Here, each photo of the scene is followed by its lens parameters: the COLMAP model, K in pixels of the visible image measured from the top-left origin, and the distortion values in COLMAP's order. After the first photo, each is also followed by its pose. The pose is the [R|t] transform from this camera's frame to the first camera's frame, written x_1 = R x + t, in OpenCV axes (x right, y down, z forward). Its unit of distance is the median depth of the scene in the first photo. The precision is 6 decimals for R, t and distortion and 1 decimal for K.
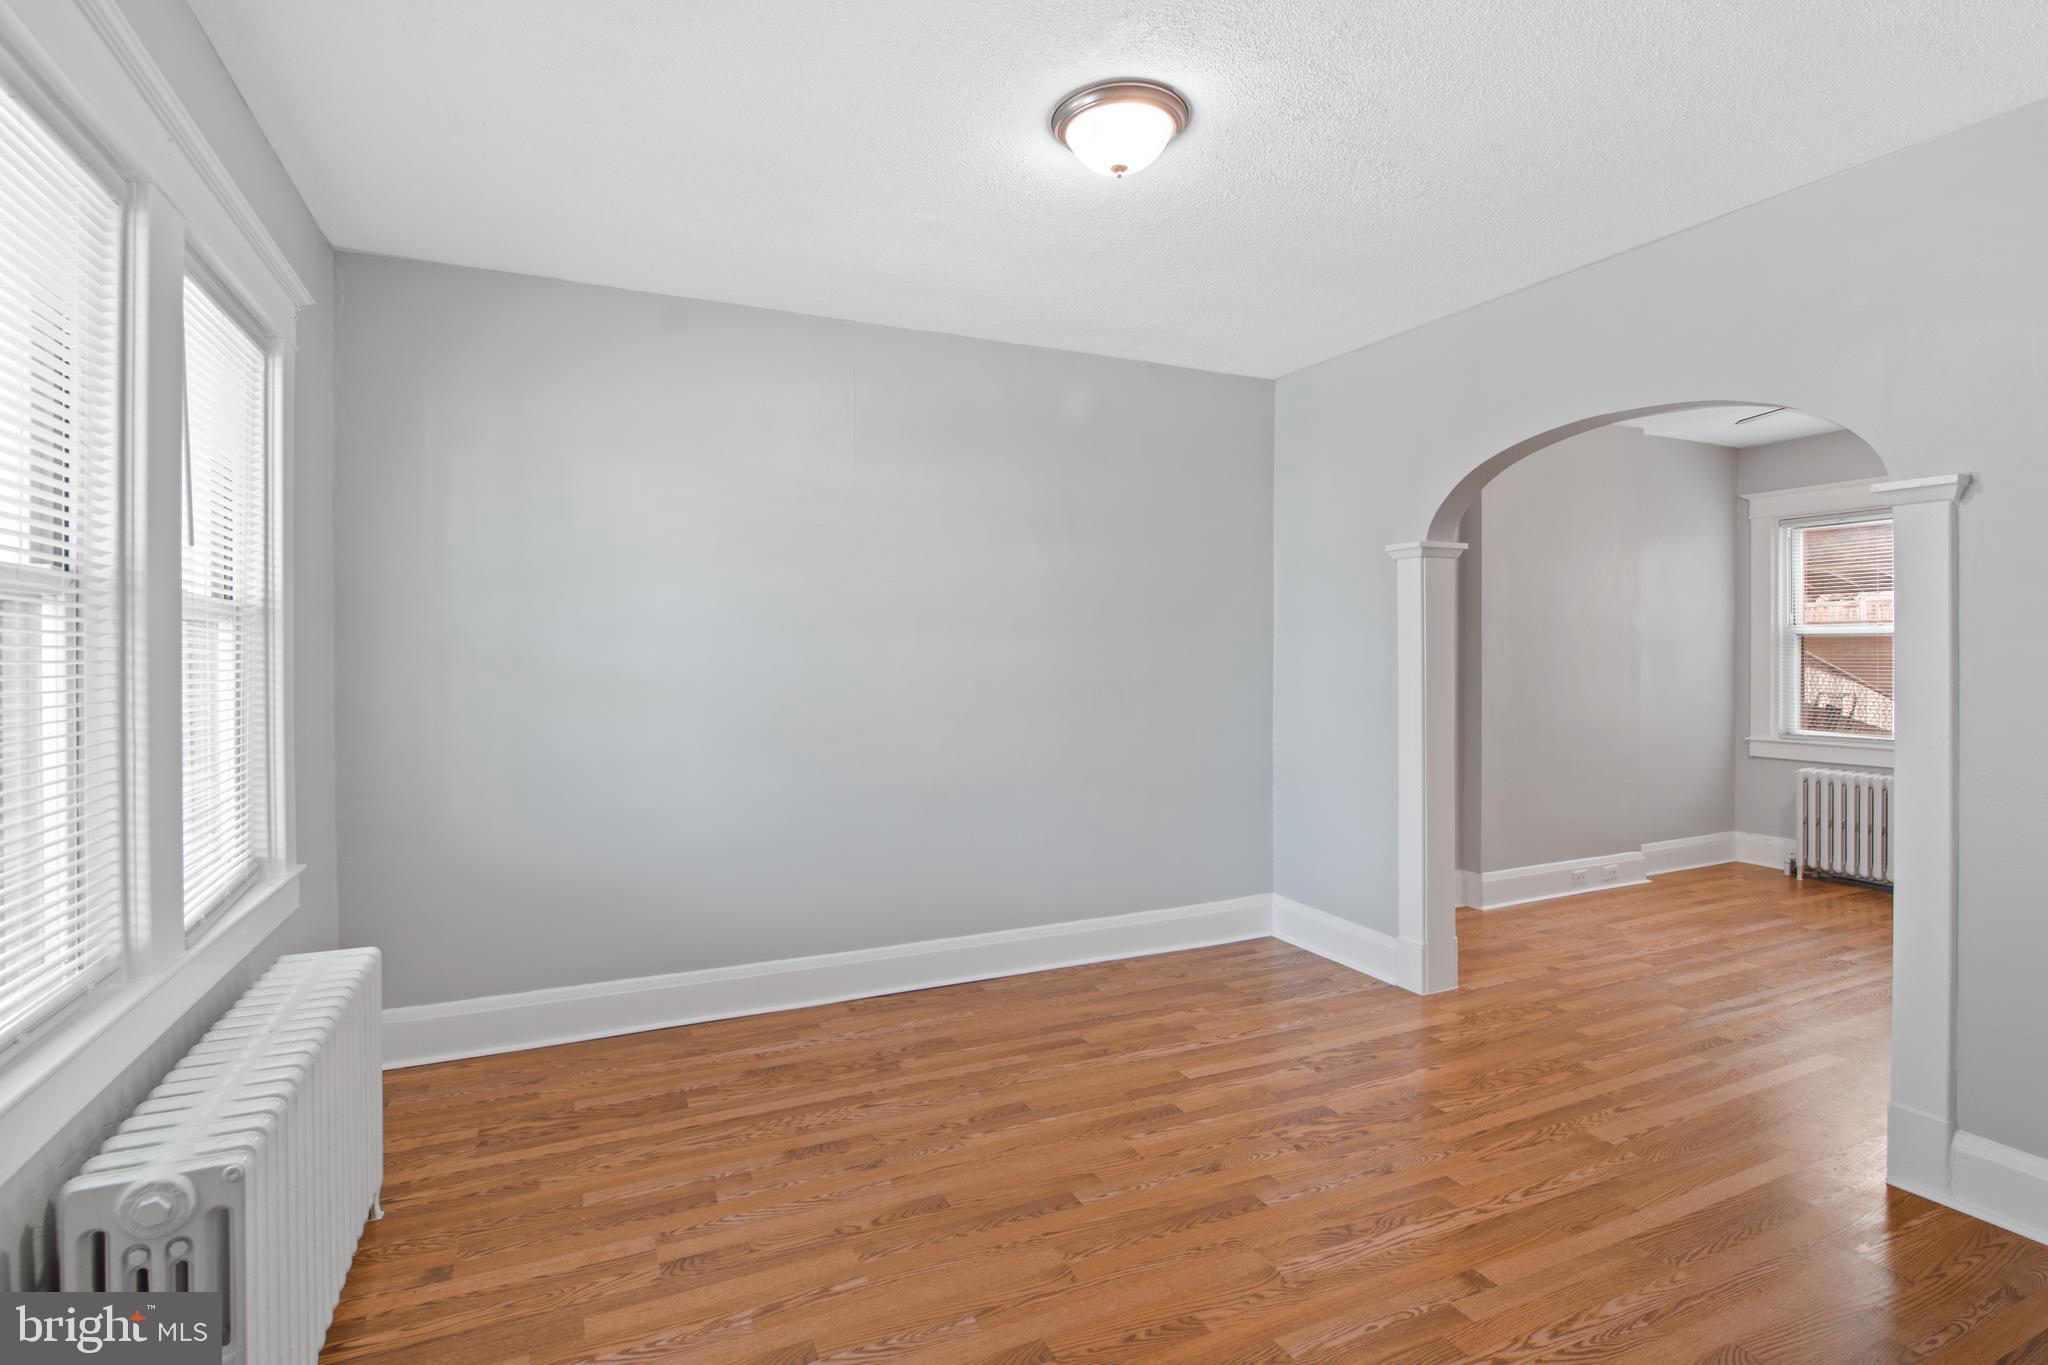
lens RADIAL K [[1001.3, 0, 1026.1], [0, 1001.3, 653.6], [0, 0, 1]] dist [-0.006707, -0.002560]
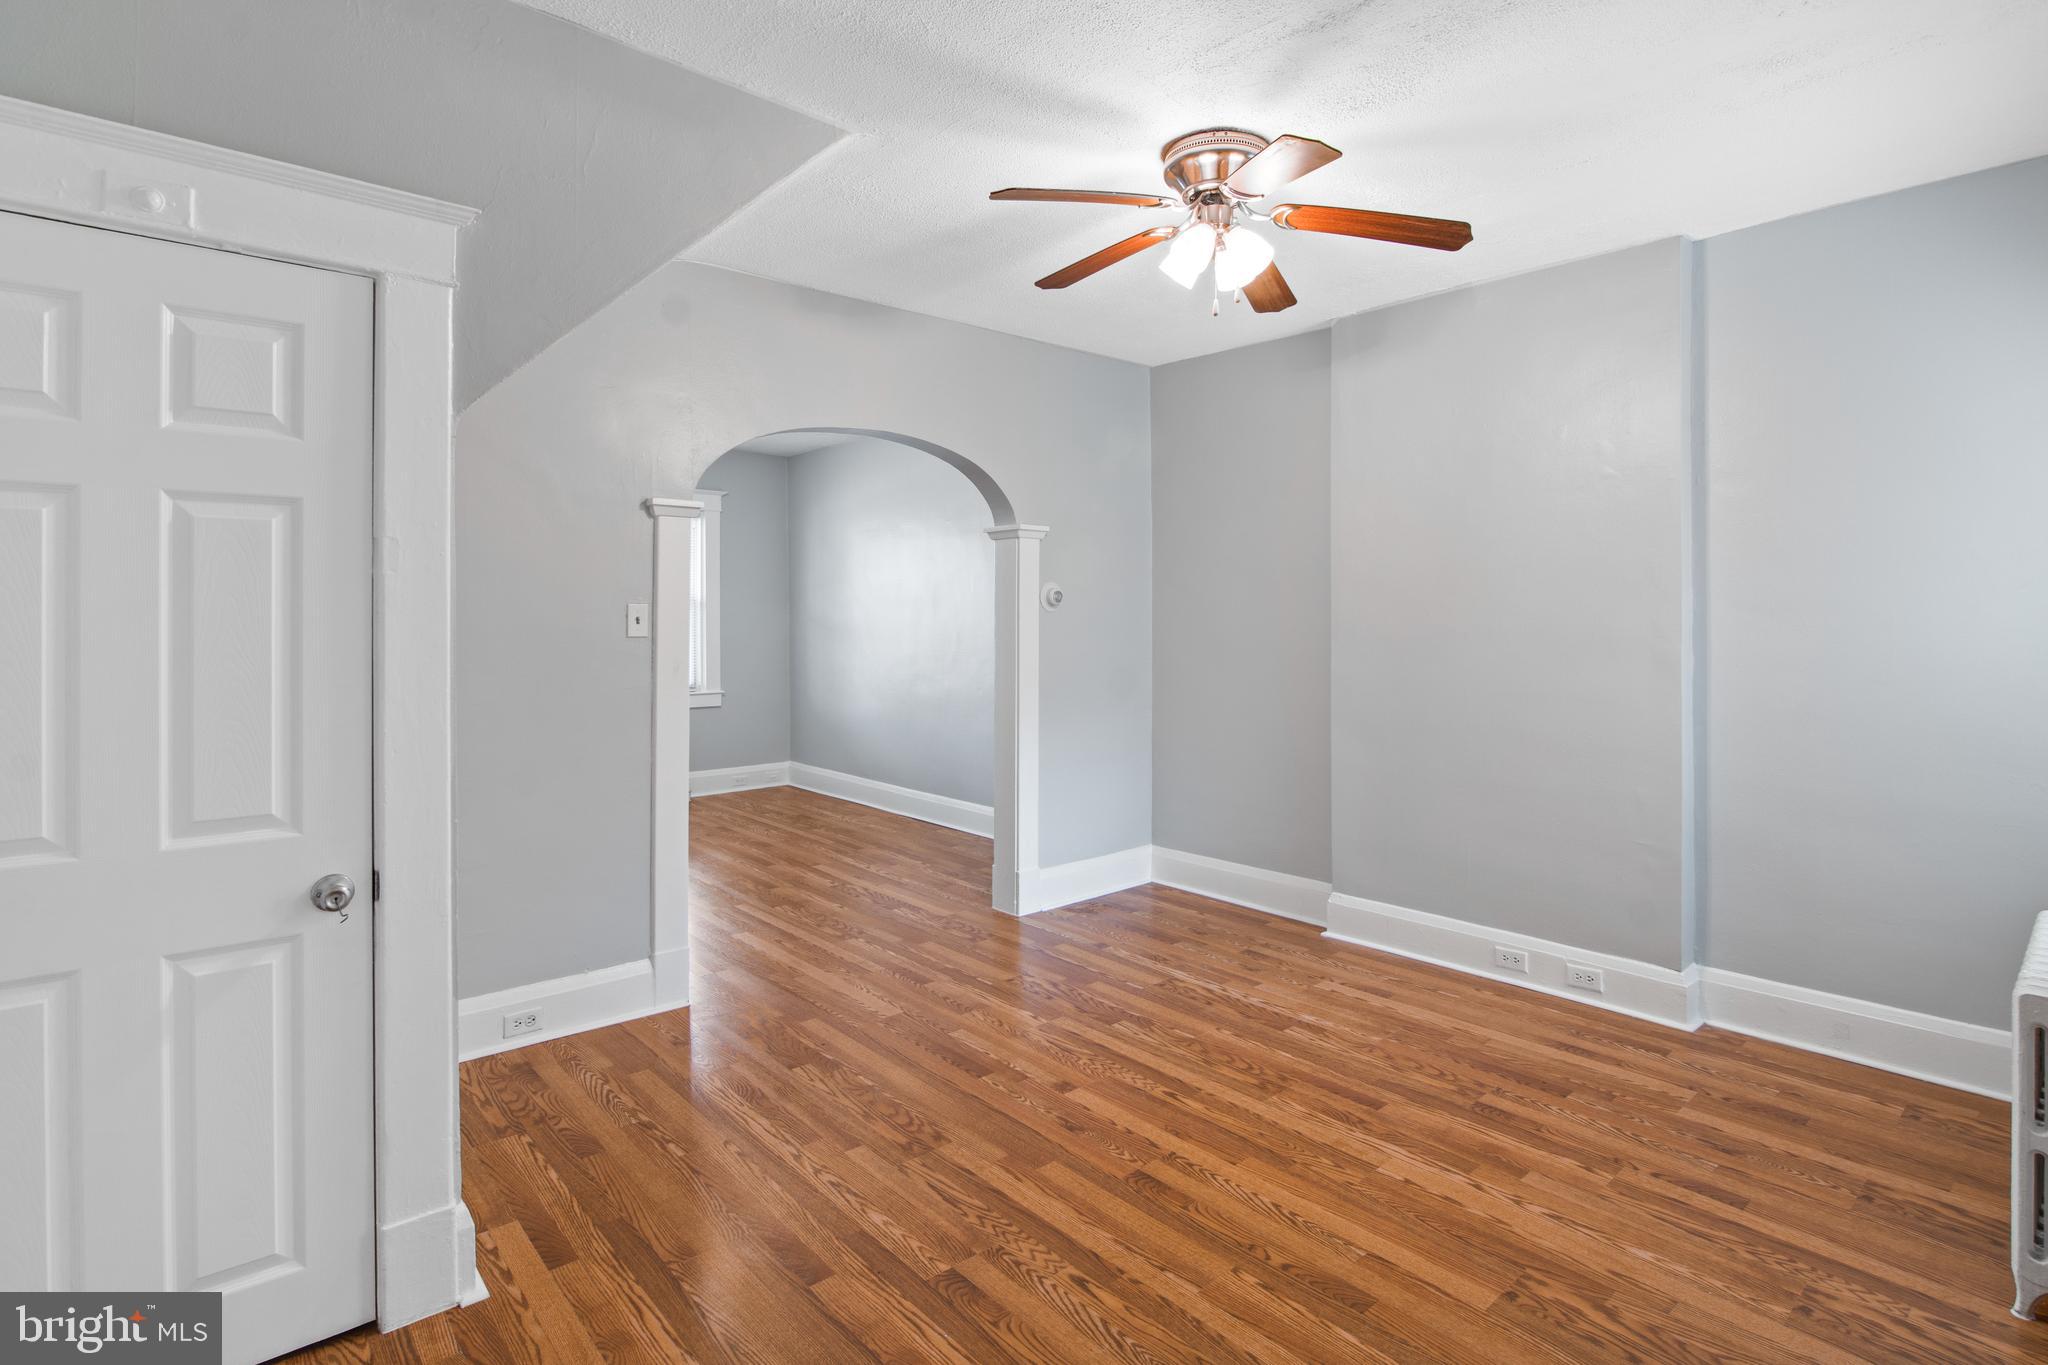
lens RADIAL K [[1015.5, 0, 1031.9], [0, 1015.5, 611.9], [0, 0, 1]] dist [-0.009802, -0.001089]
pose [[0.274629, -0.000263, -0.961550, 1.655094], [-0.002146, 0.999997, -0.000886, -0.010344], [0.961548, 0.002307, 0.274628, 0.750142]]
